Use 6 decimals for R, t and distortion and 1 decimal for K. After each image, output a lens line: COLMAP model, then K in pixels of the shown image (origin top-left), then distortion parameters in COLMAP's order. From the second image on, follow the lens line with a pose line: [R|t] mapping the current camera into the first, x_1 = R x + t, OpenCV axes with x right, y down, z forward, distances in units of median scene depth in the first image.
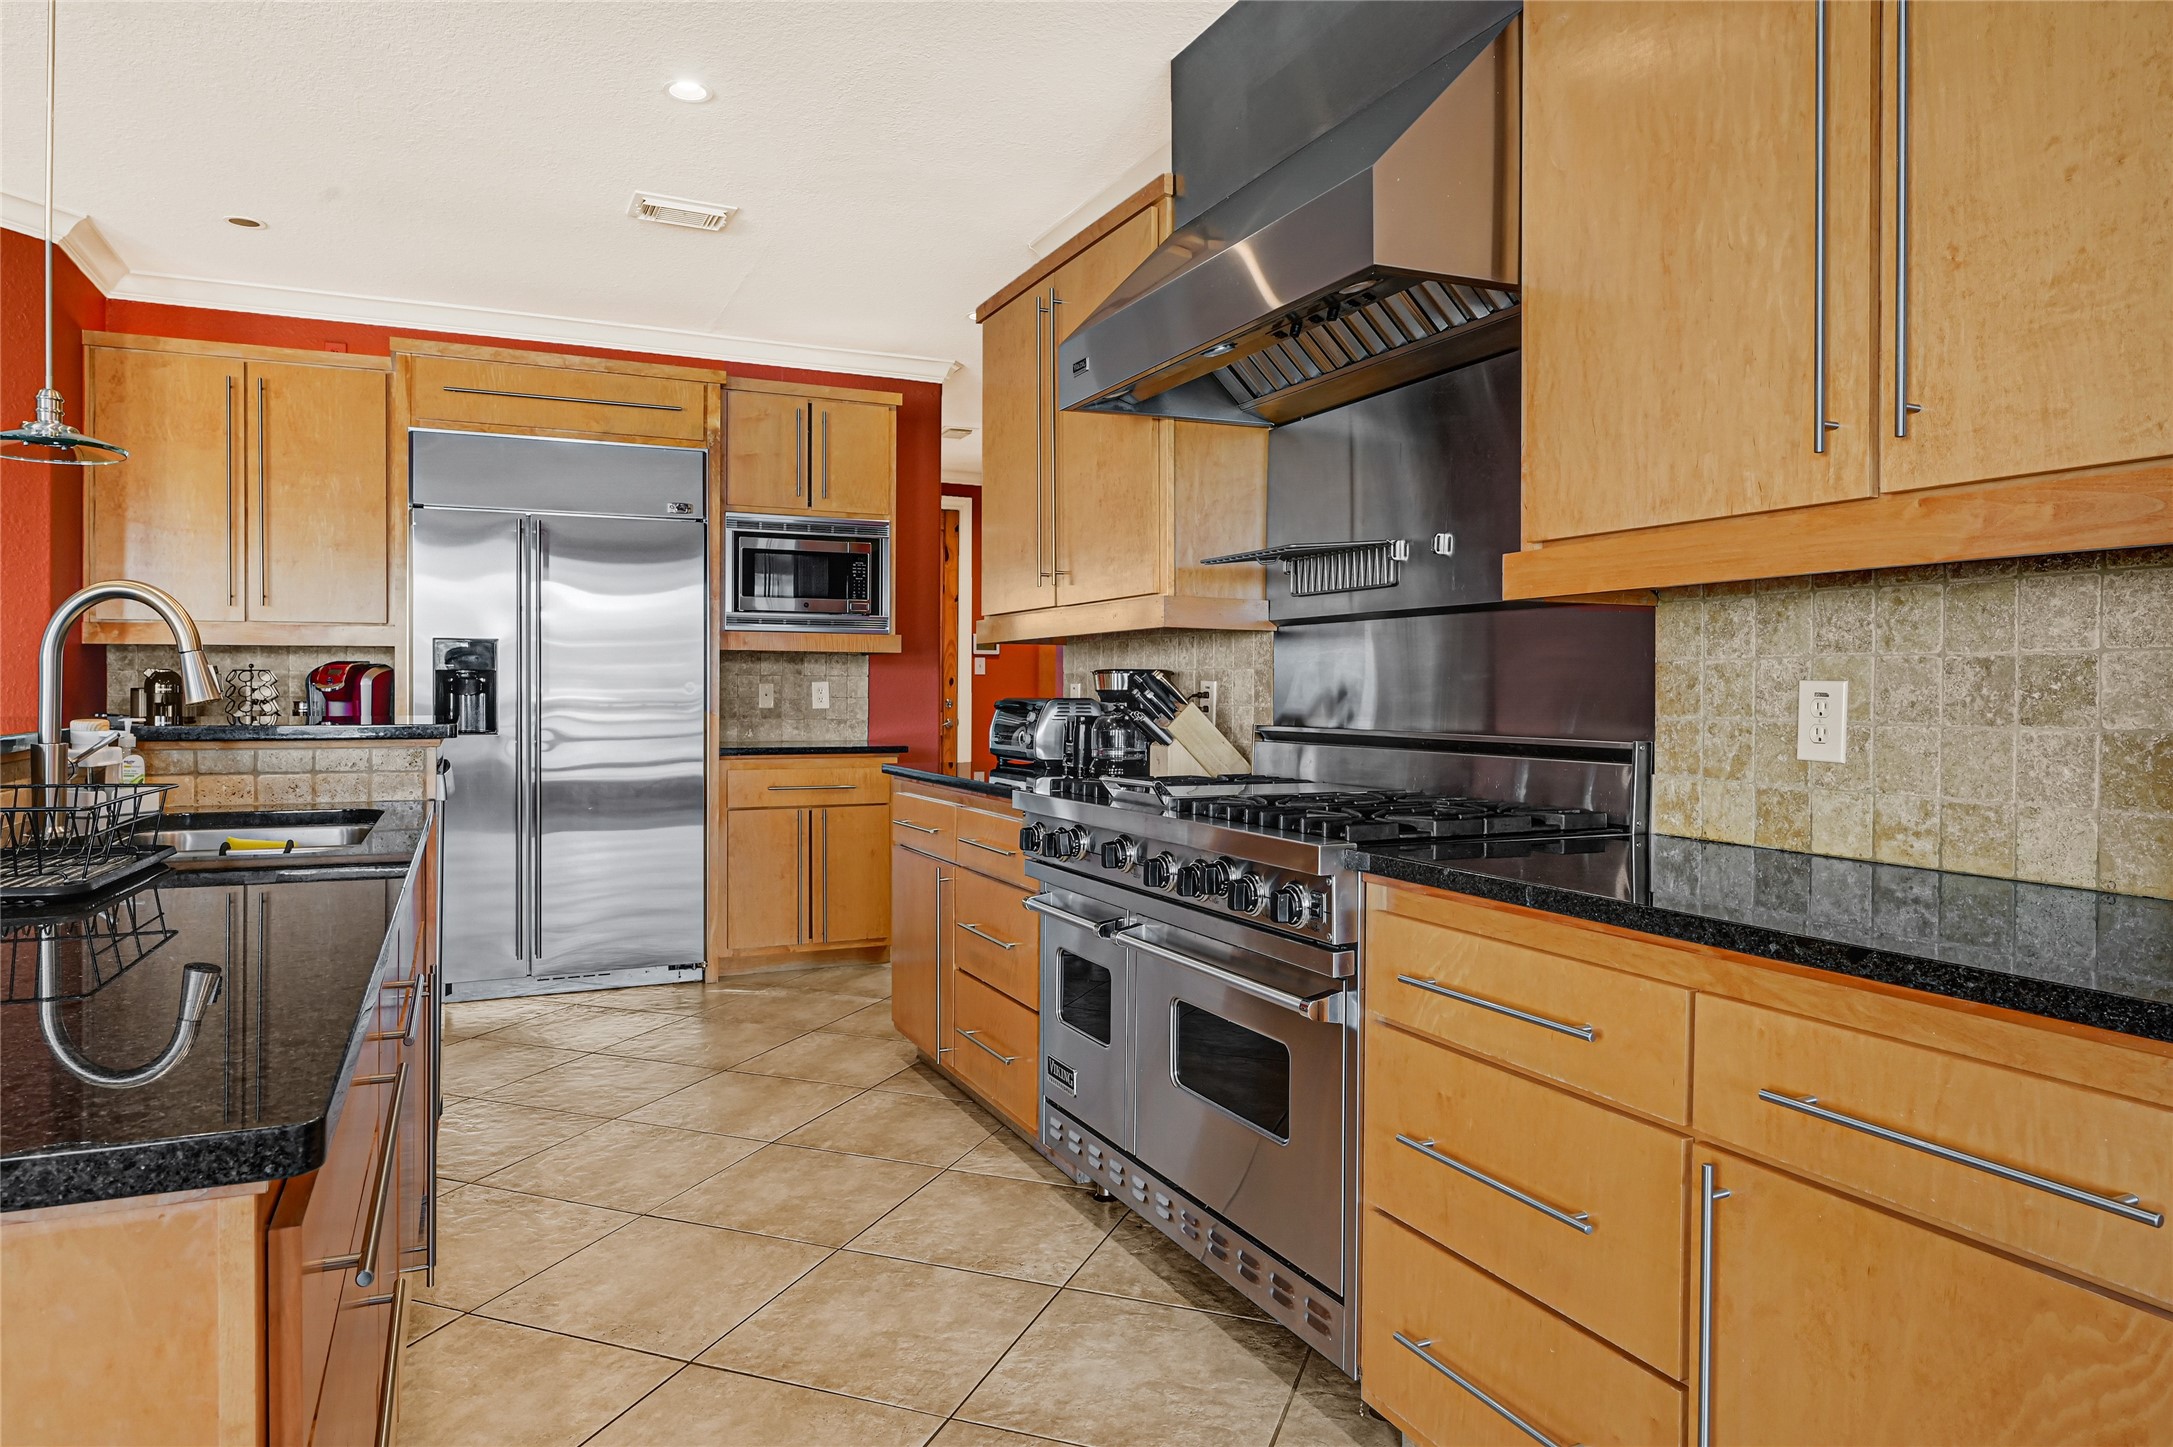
lens RADIAL K [[1316.5, 0, 1072.3], [0, 1316.5, 698.4], [0, 0, 1]] dist [-0.002881, -0.001068]
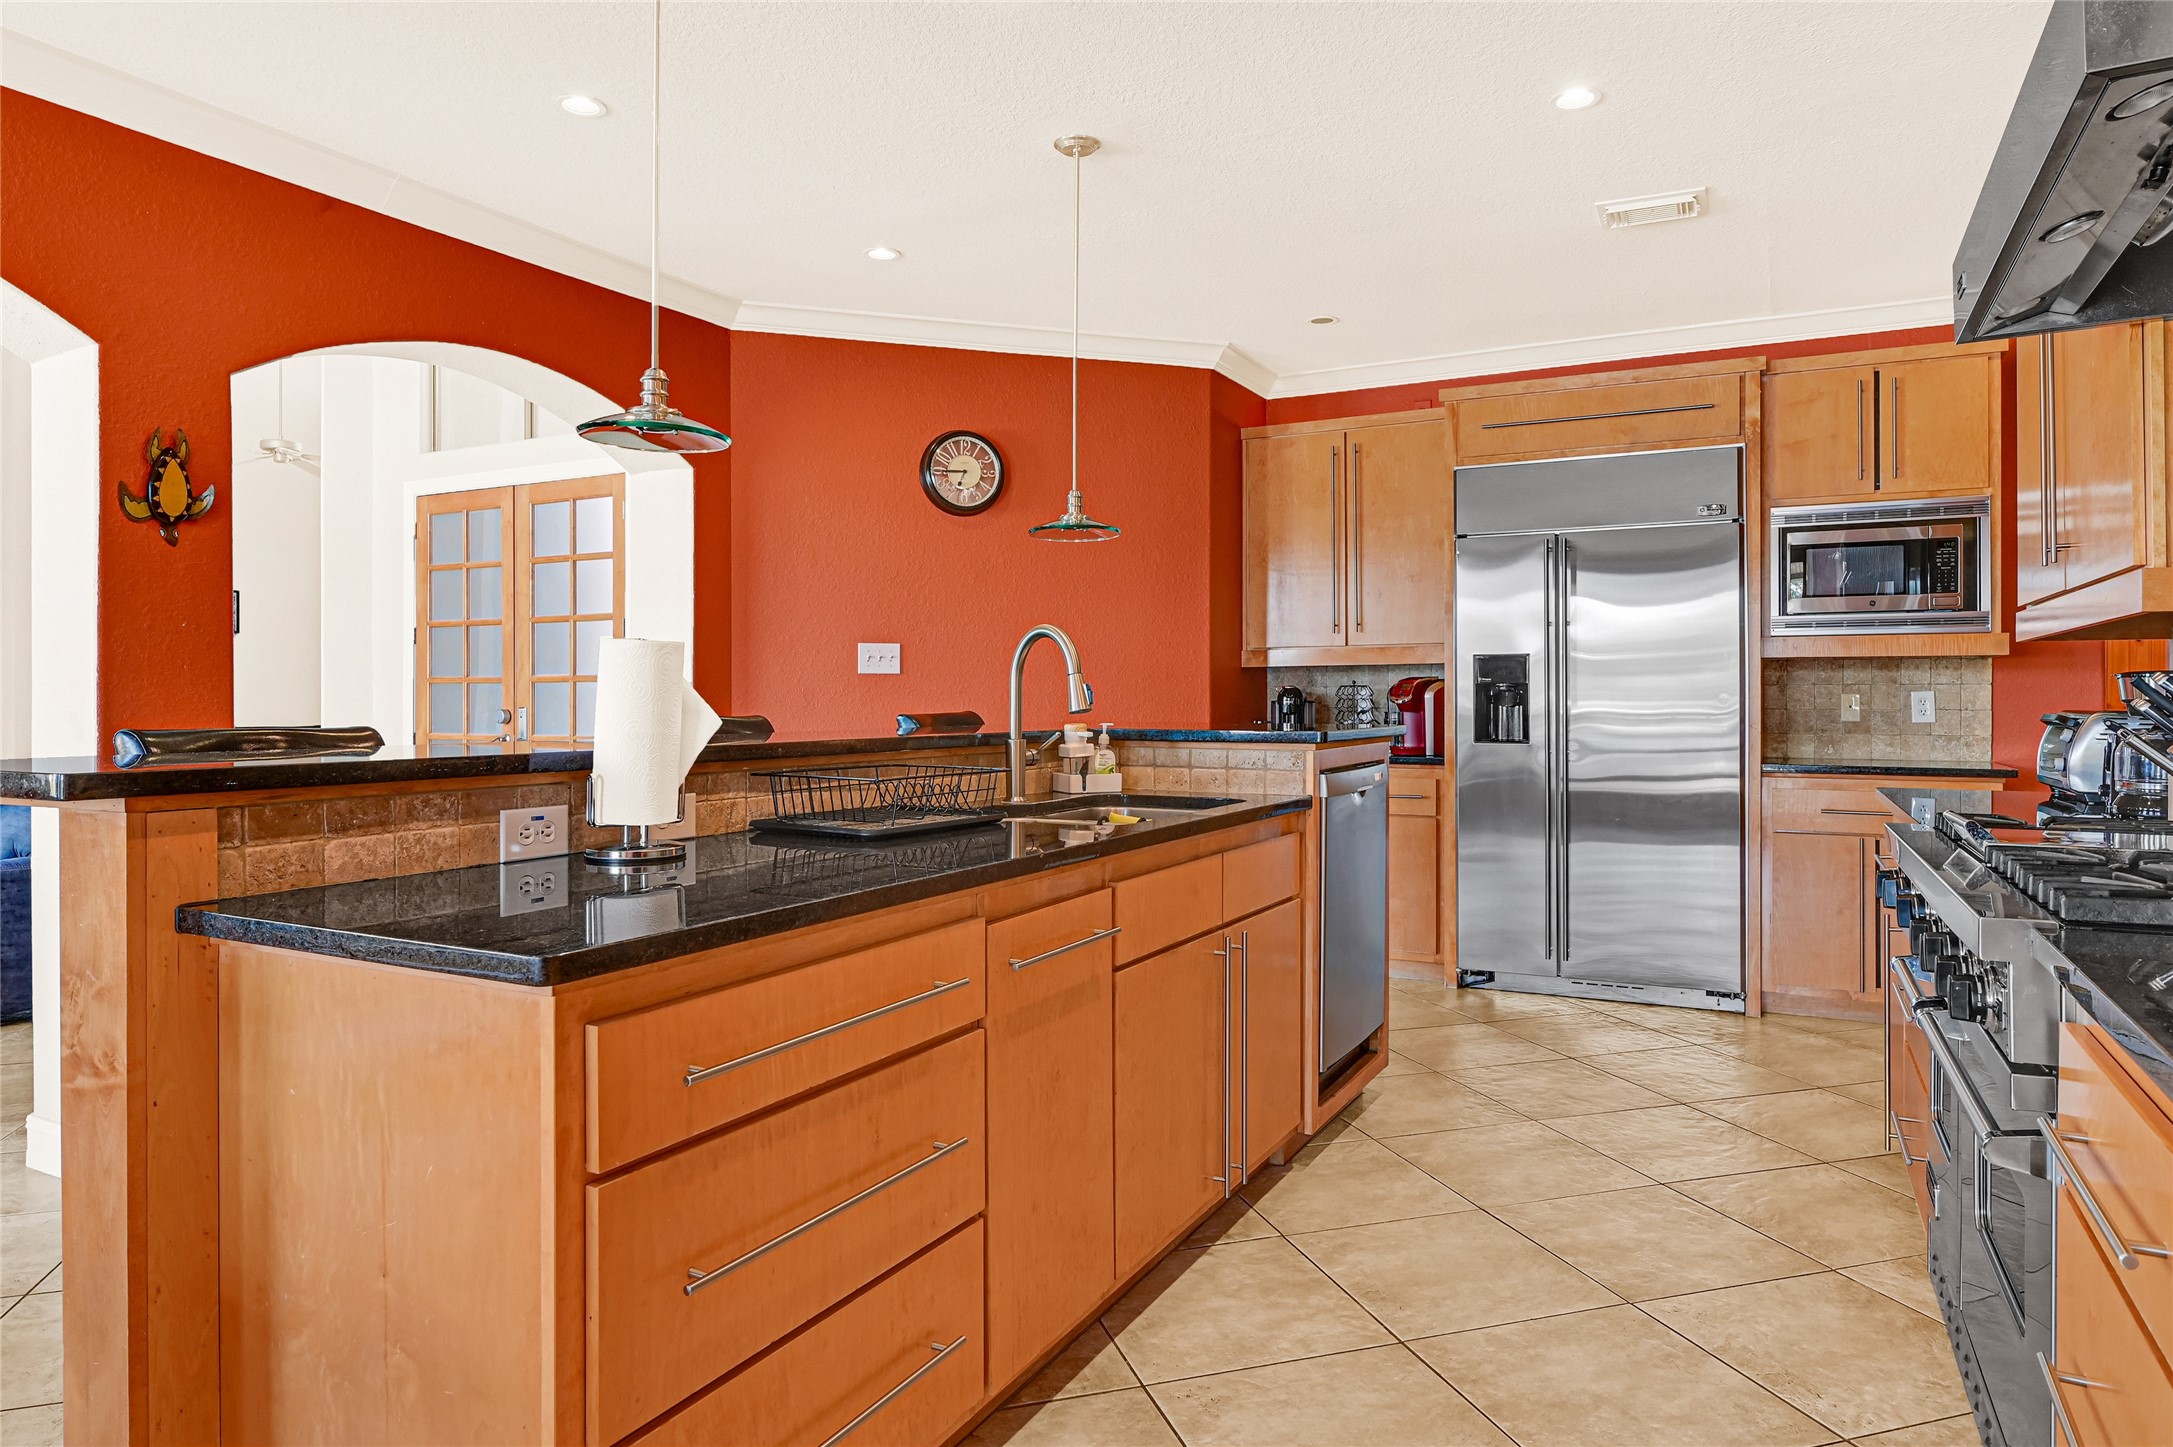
lens RADIAL K [[1316.5, 0, 1118.4], [0, 1316.5, 694.6], [0, 0, 1]] dist [-0.002881, -0.001068]
pose [[0.629745, -0.007051, -0.776770, 0.213814], [-0.002244, 0.999938, -0.010896, 0.000190], [0.776798, 0.008605, 0.629691, 0.088407]]
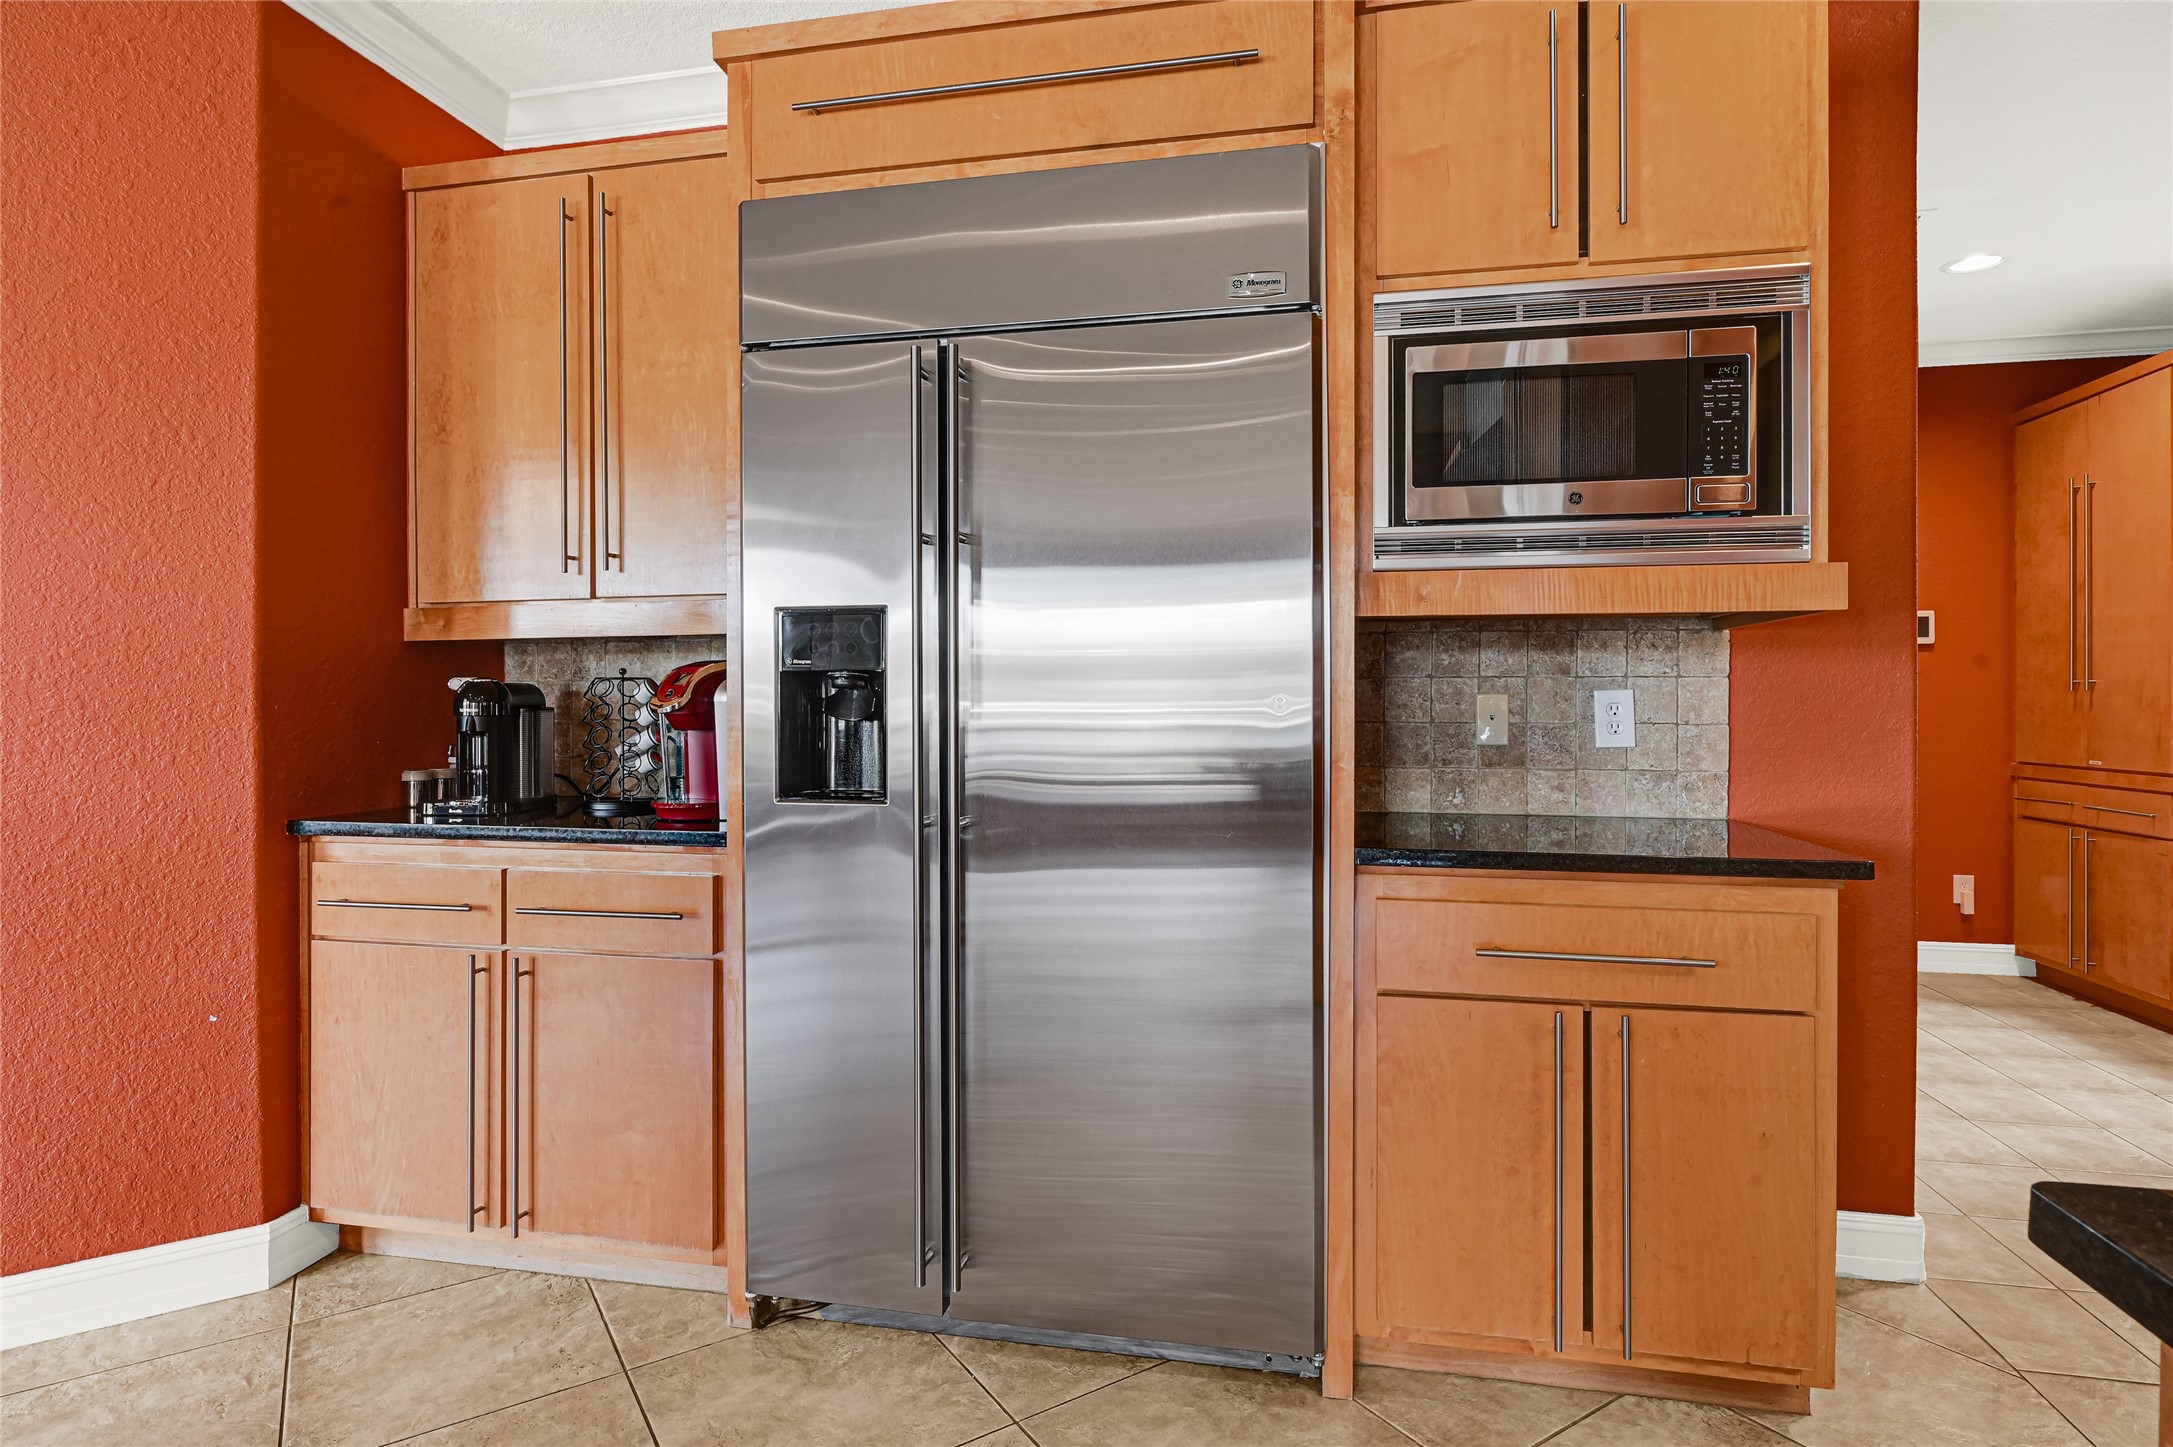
lens RADIAL K [[1081.2, 0, 1096.5], [0, 1081.2, 698.9], [0, 0, 1]] dist [-0.000023, -0.001534]
pose [[0.807677, -0.005389, -0.589600, -0.169154], [-0.000764, 0.999948, -0.010187, -0.007981], [0.589624, 0.008678, 0.807631, 0.869533]]
